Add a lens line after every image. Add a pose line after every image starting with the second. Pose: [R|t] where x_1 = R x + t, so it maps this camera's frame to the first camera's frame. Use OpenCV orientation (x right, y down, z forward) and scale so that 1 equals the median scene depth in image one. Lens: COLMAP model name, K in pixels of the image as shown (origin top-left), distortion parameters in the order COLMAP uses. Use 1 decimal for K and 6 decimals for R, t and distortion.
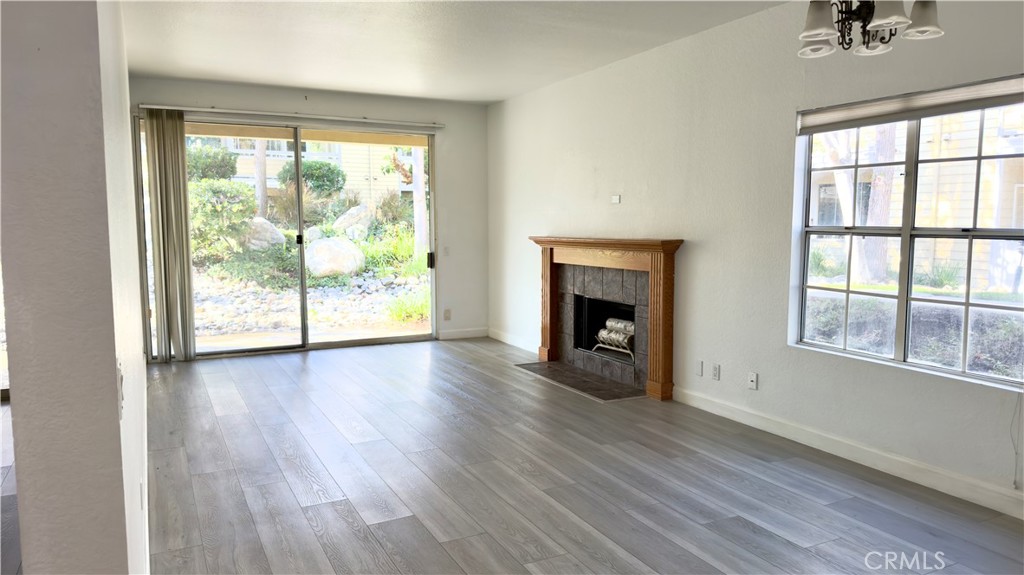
lens RADIAL K [[699.7, 0, 512.0], [0, 699.7, 287.5], [0, 0, 1]] dist [0.098637, -0.198804]
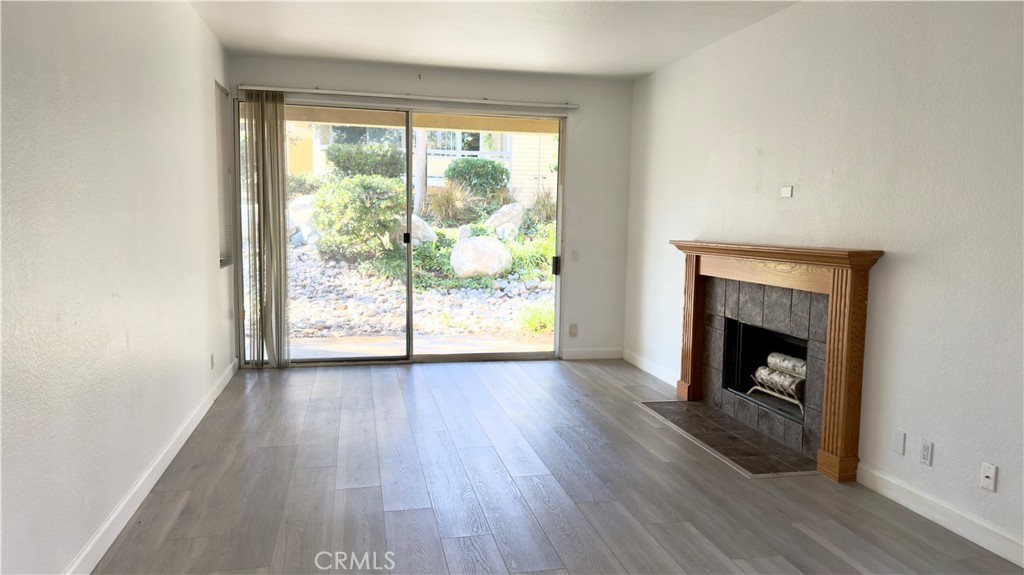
lens RADIAL K [[699.7, 0, 512.0], [0, 699.7, 287.5], [0, 0, 1]] dist [0.098637, -0.198804]
pose [[0.967458, 0.041136, -0.249664, 0.056248], [-0.041454, 0.999132, 0.003989, -0.016804], [0.249611, 0.006491, 0.968324, 0.205111]]
